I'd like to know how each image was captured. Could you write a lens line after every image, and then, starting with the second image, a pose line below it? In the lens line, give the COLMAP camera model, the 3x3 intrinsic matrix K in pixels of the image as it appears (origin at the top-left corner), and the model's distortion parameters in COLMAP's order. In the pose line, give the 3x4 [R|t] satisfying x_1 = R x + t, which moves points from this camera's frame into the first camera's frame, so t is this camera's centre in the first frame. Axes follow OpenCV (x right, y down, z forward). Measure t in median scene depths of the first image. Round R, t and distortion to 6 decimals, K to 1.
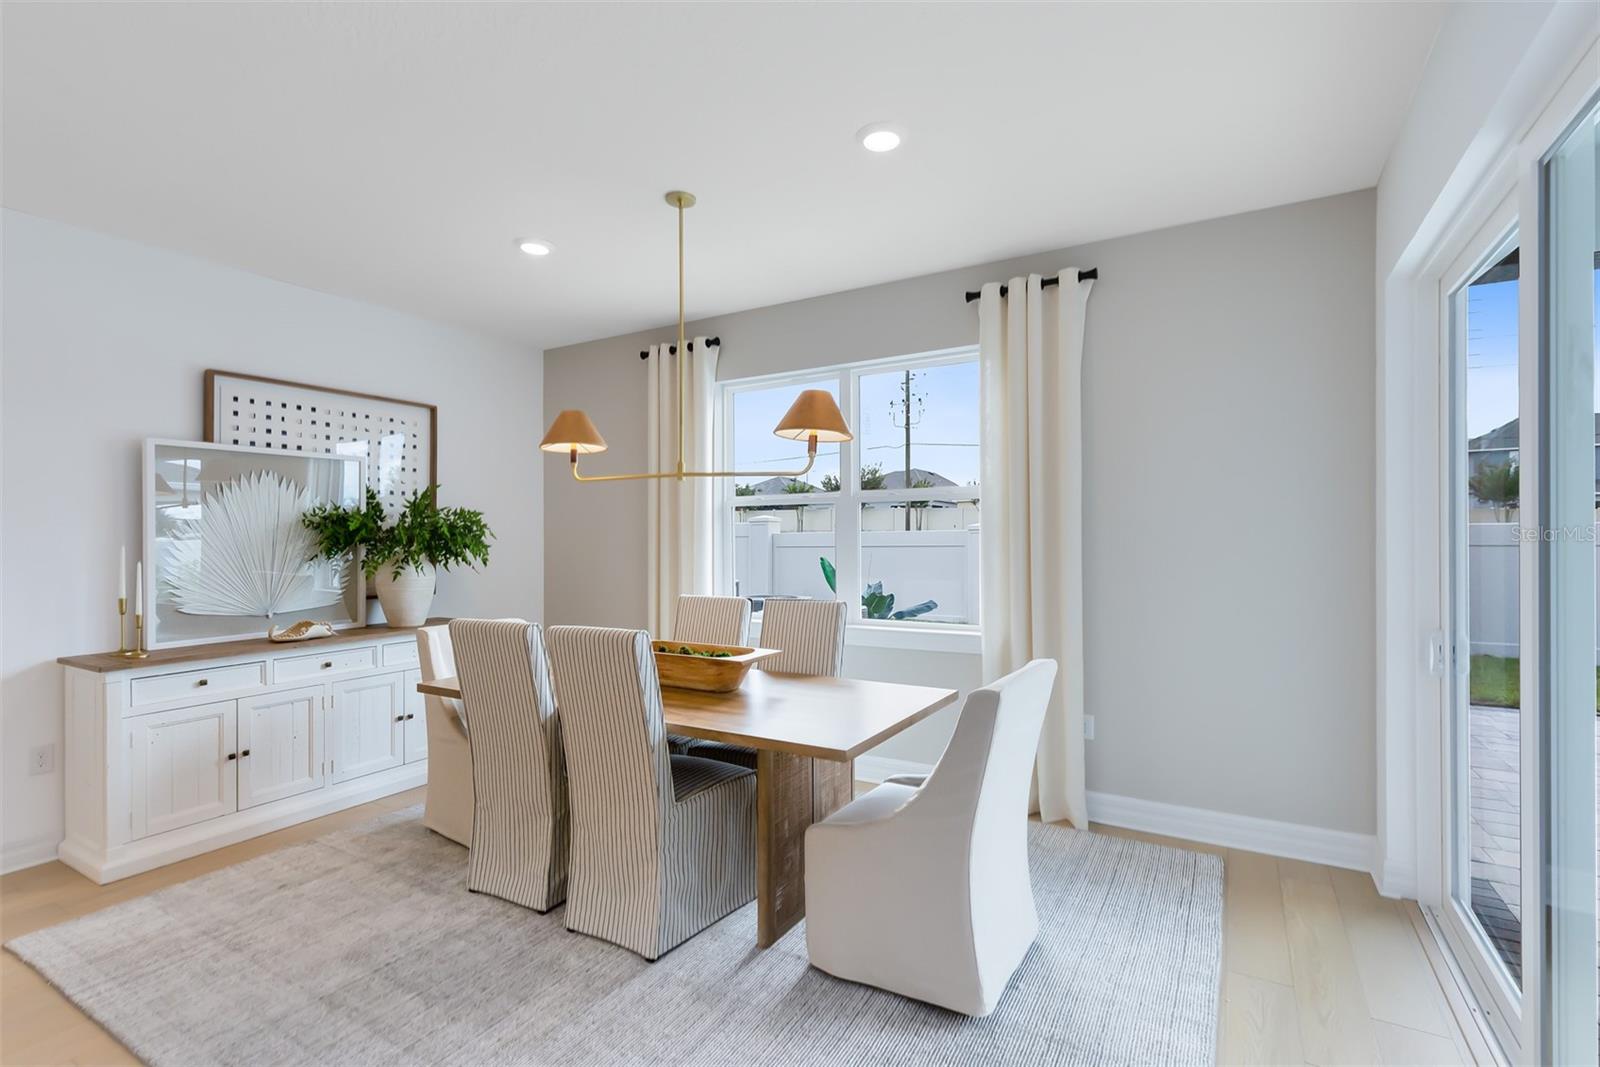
lens RADIAL K [[734.7, 0, 804.9], [0, 734.7, 546.6], [0, 0, 1]] dist [0.005458, 0.000388]
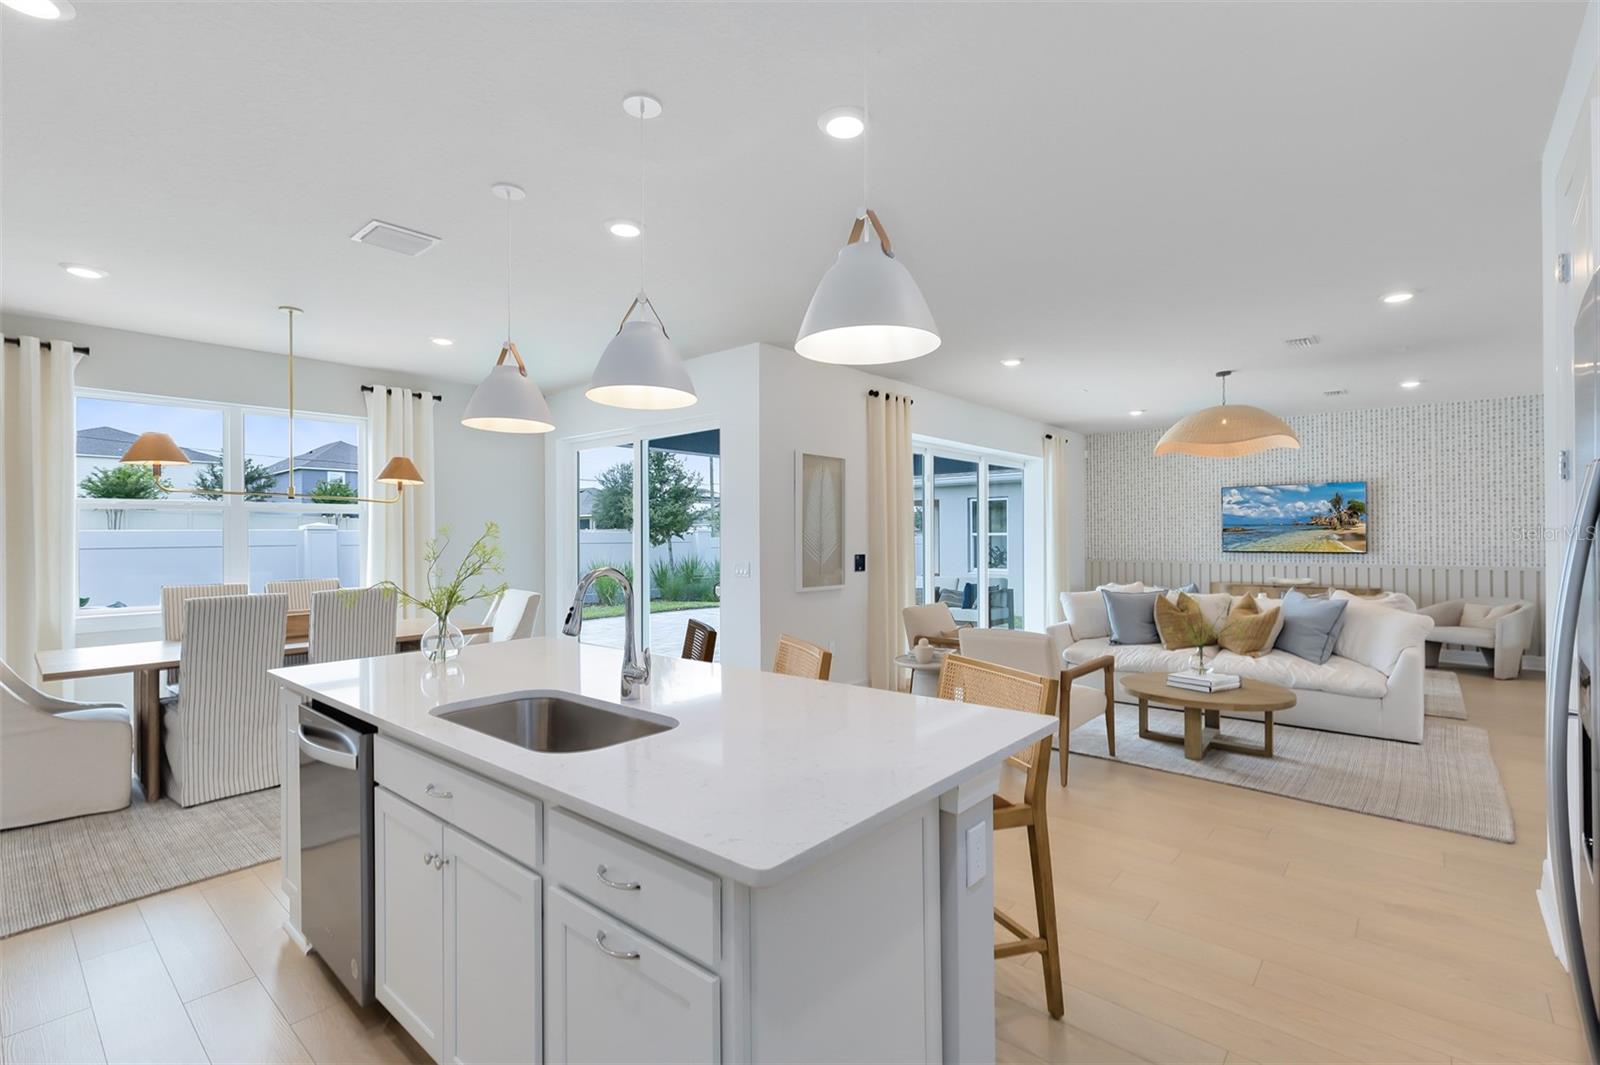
lens RADIAL K [[723.3, 0, 800.0], [0, 723.3, 532.5], [0, 0, 1]] dist [0.002148, -0.000080]
pose [[0.190511, 0.010614, 0.981628, -1.208257], [0.013209, 0.999823, -0.013374, 0.010820], [-0.981596, 0.015514, 0.190338, -0.246080]]
